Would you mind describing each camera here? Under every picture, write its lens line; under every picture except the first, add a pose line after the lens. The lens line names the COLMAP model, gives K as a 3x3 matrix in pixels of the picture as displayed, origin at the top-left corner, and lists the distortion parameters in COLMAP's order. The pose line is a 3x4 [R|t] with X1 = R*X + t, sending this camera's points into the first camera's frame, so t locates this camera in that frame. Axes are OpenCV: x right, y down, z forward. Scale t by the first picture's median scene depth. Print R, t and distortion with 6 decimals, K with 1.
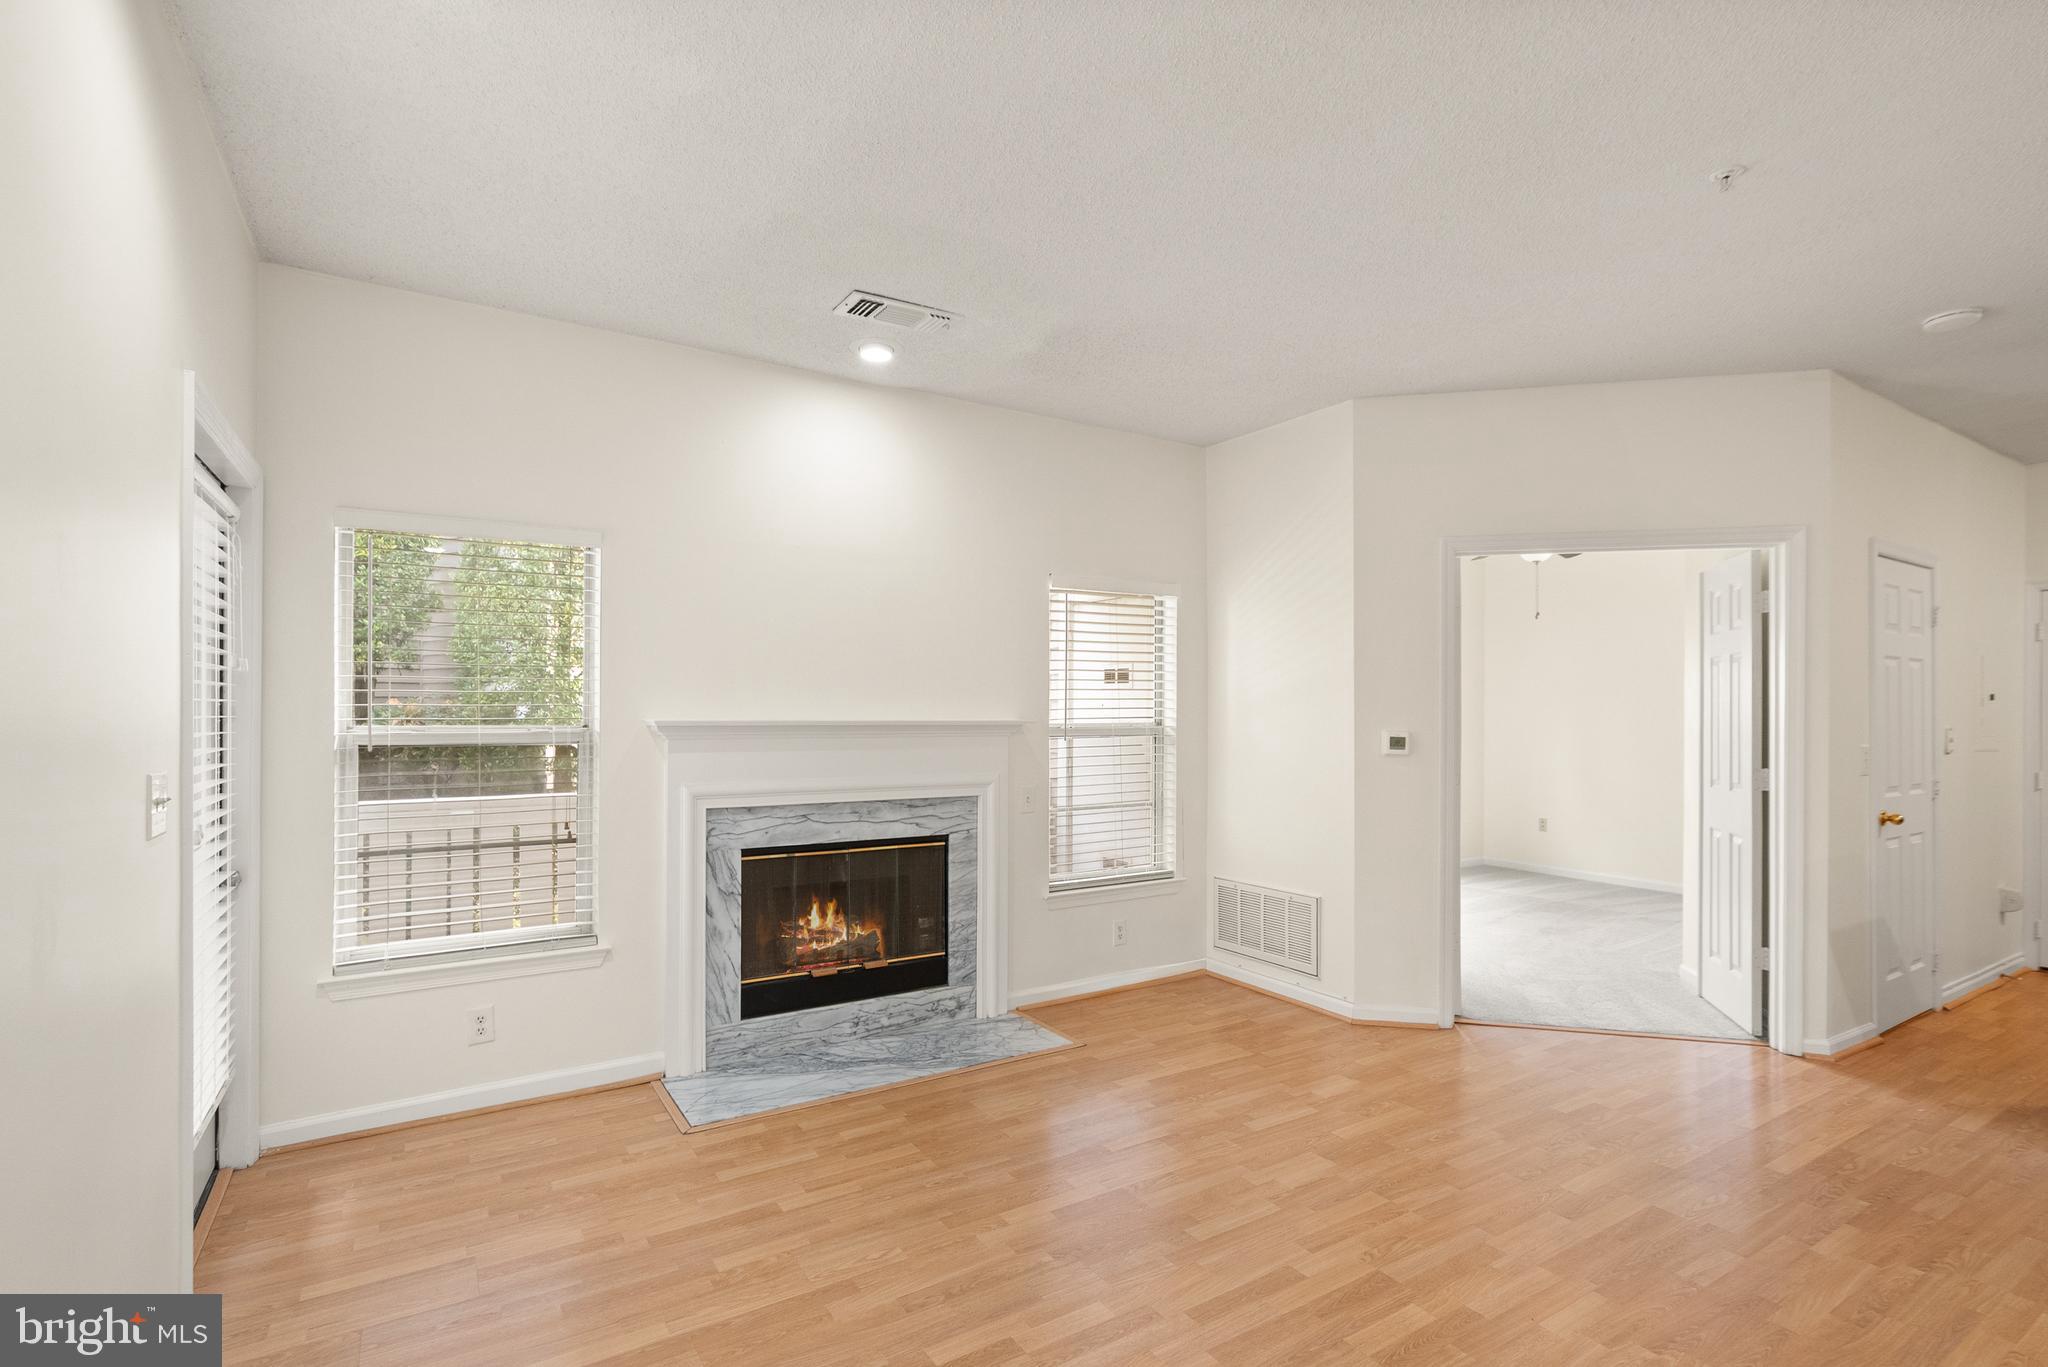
lens RADIAL K [[946.8, 0, 997.0], [0, 946.8, 680.7], [0, 0, 1]] dist [0.000109, 0.000555]
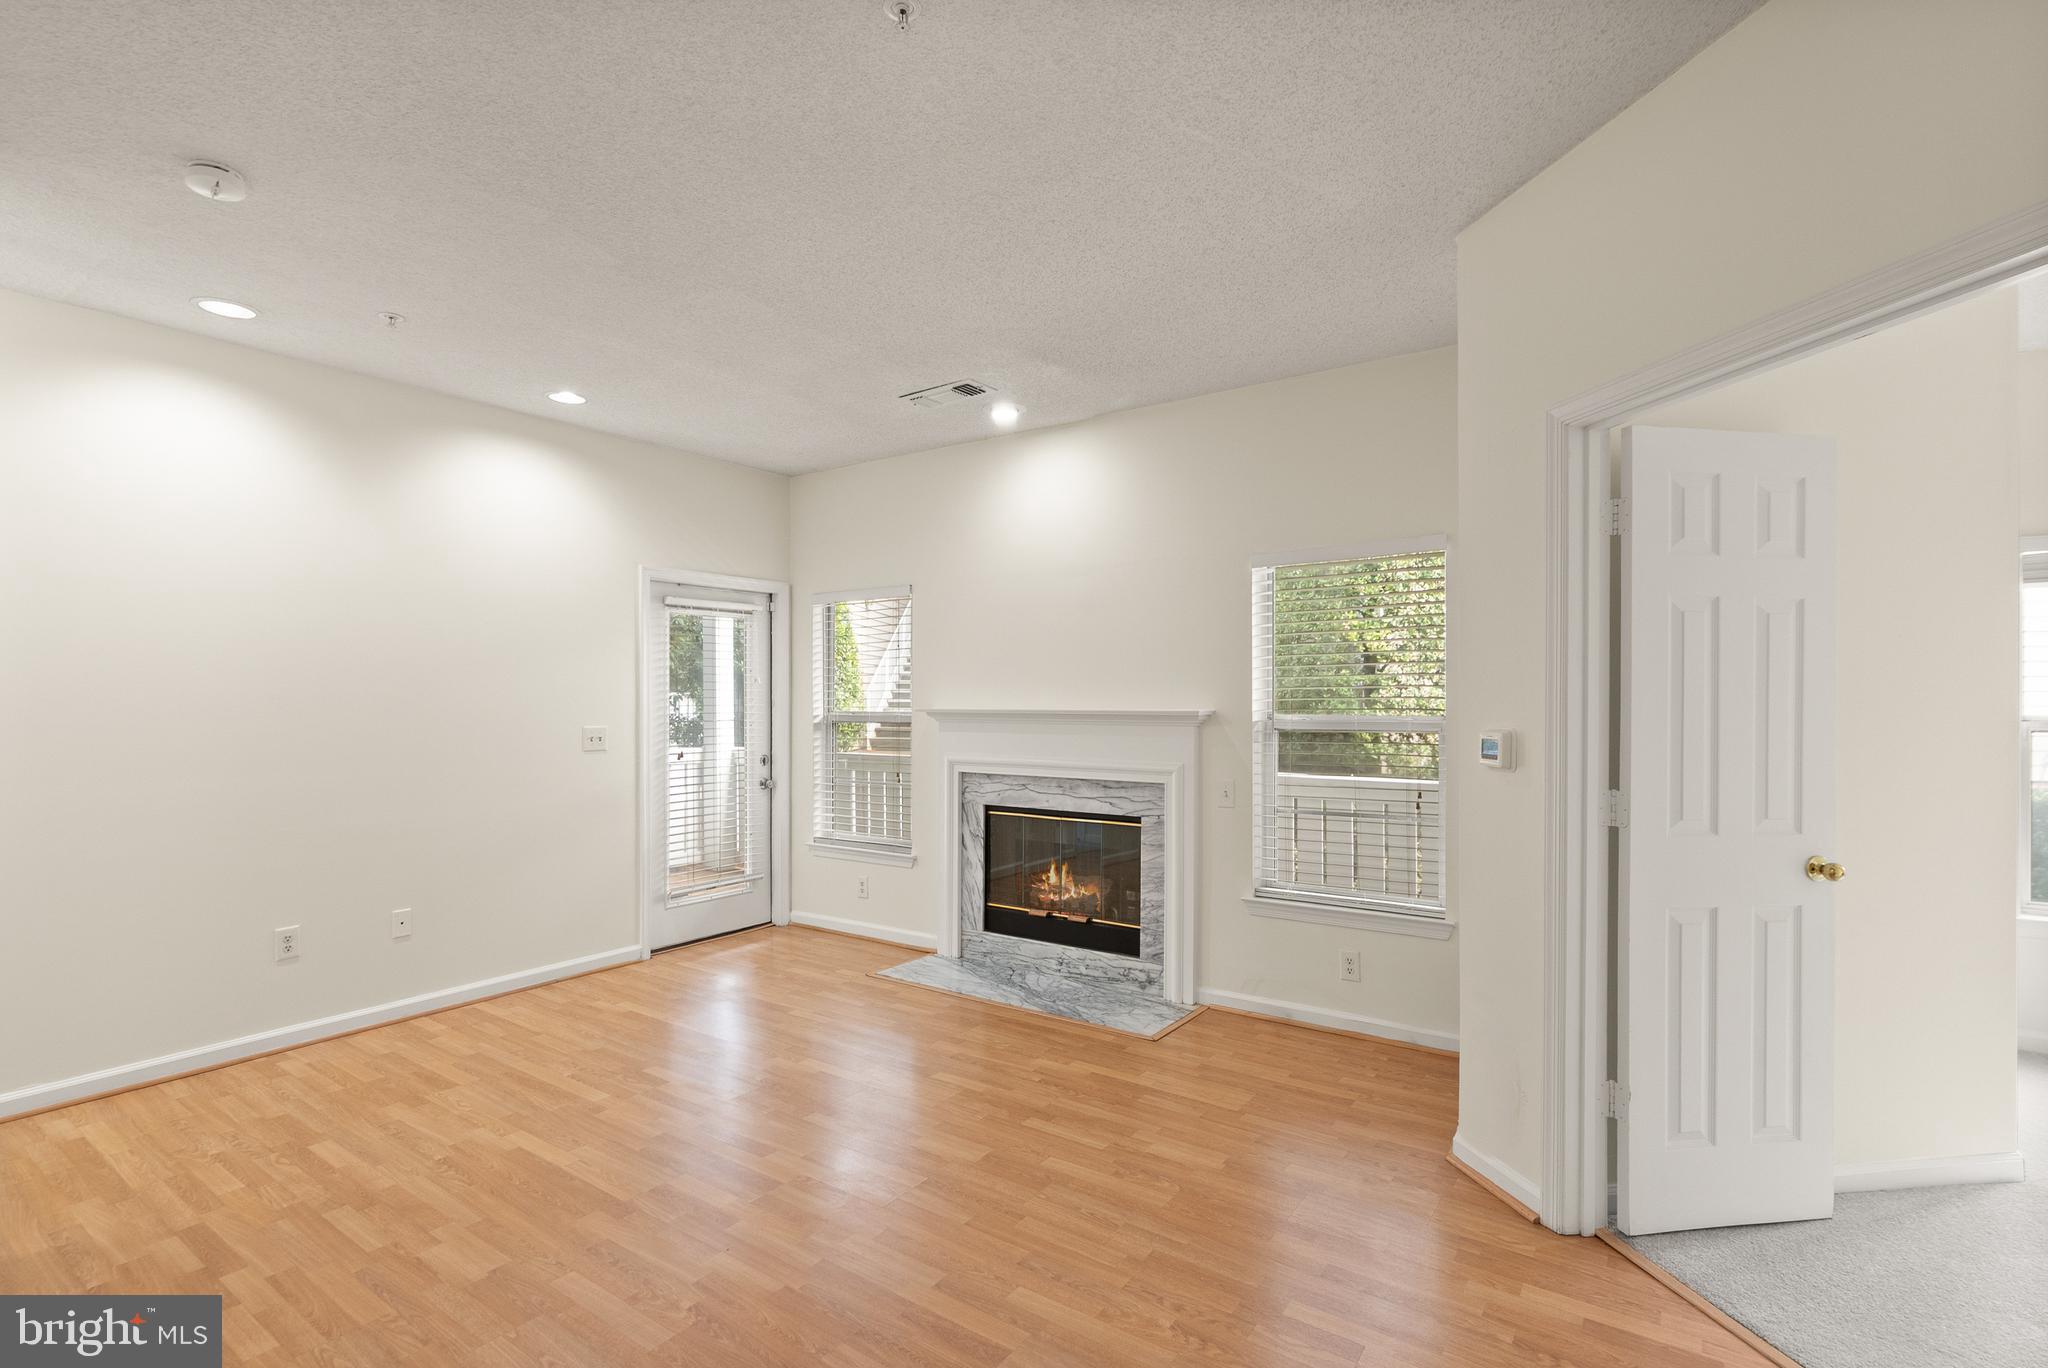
lens RADIAL K [[957.5, 0, 1010.4], [0, 957.5, 693.0], [0, 0, 1]] dist [0.001235, 0.000086]
pose [[0.391489, -0.011158, -0.920115, 0.925706], [0.033035, 0.999452, 0.001936, 0.017102], [0.919590, -0.031154, 0.391643, 0.471647]]
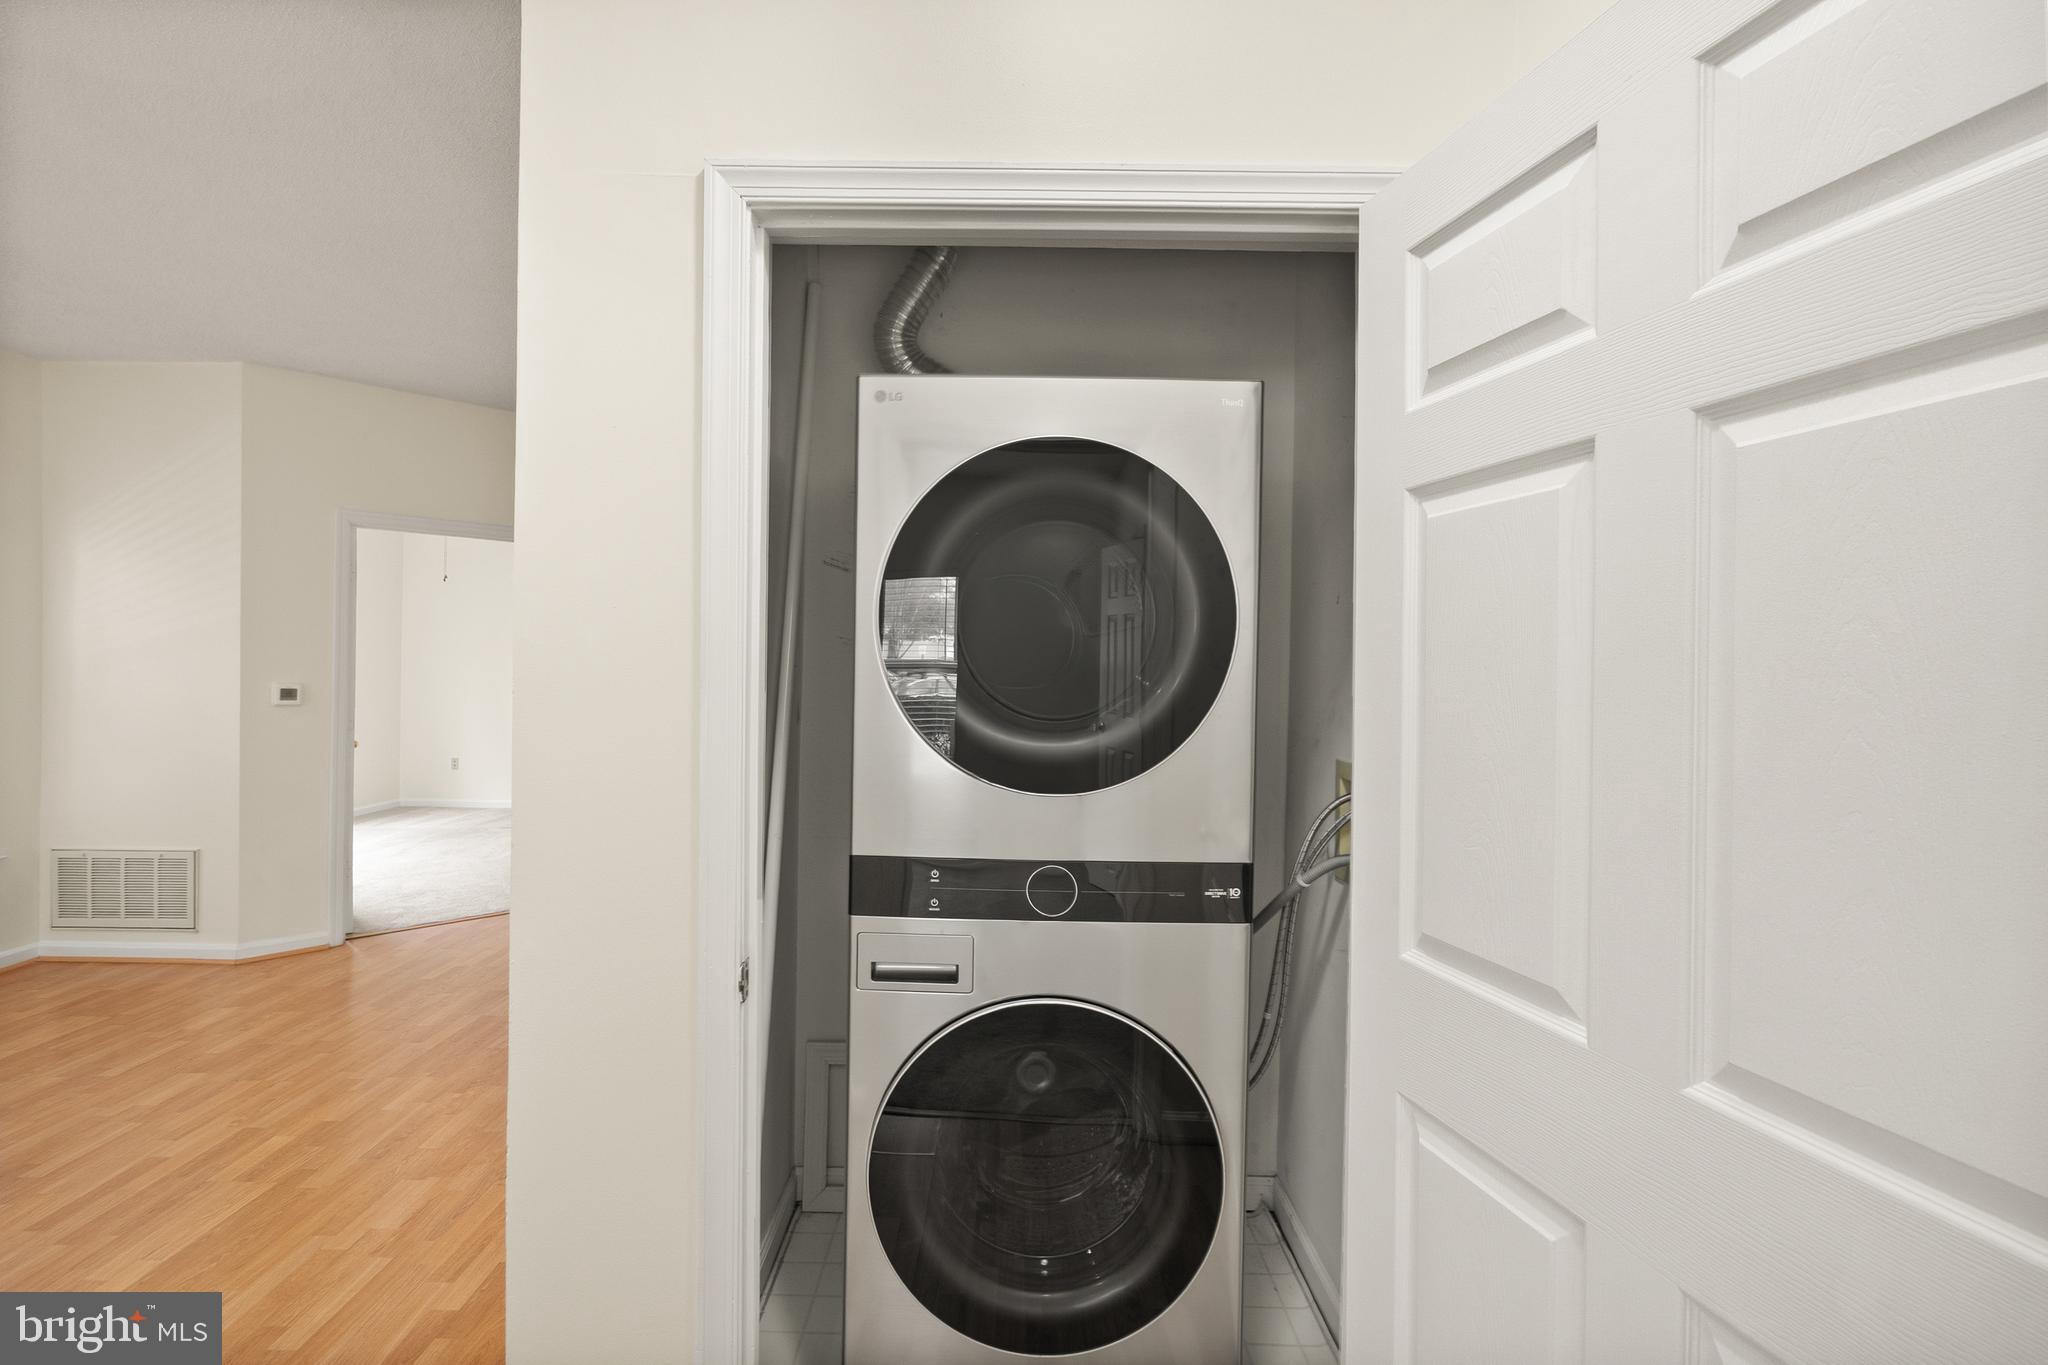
lens RADIAL K [[946.8, 0, 997.0], [0, 946.8, 679.7], [0, 0, 1]] dist [0.000109, 0.000555]
pose [[0.525570, -0.006499, 0.850725, -0.070530], [-0.041035, 0.998613, 0.032980, -0.019310], [-0.849760, -0.052242, 0.524575, -0.250504]]
